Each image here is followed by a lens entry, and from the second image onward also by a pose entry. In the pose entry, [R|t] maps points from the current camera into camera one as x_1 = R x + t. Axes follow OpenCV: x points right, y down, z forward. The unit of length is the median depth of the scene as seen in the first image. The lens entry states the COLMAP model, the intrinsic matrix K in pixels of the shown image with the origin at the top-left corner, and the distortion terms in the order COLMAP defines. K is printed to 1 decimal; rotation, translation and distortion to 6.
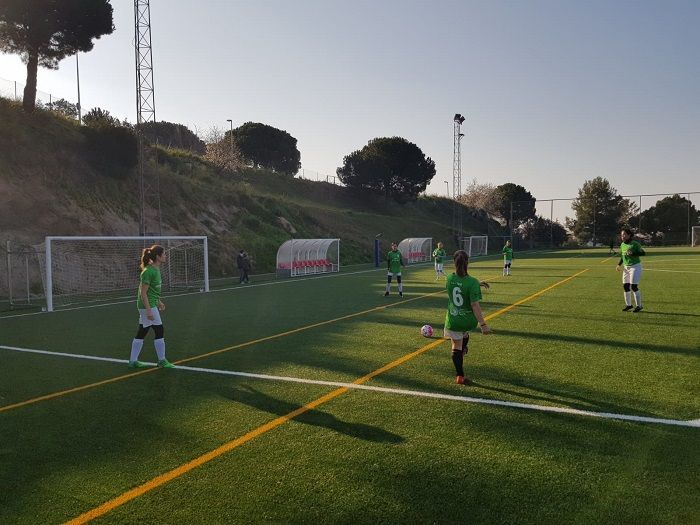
lens RADIAL K [[536.0, 0, 351.4], [0, 536.0, 266.1], [0, 0, 1]] dist [0.058465, -0.102395]
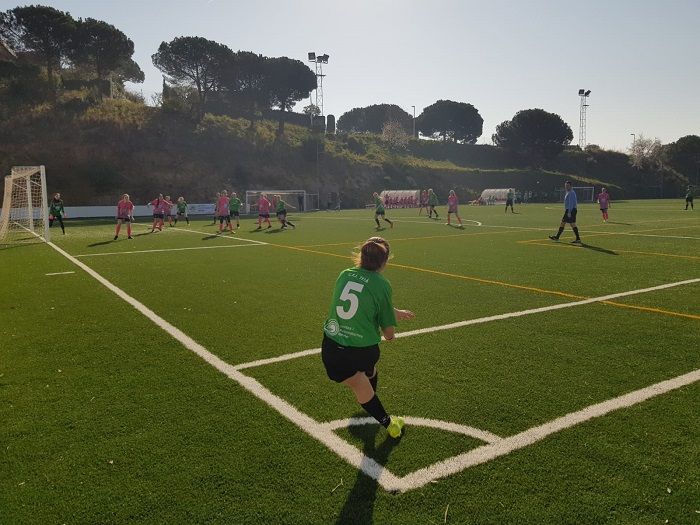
lens RADIAL K [[540.6, 0, 352.9], [0, 540.6, 261.0], [0, 0, 1]] dist [0.045731, -0.079765]
pose [[0.885634, 0.067660, -0.459428, 0.329094], [-0.026792, 0.995126, 0.094906, 0.011031], [0.463610, -0.071743, 0.883130, -0.396688]]
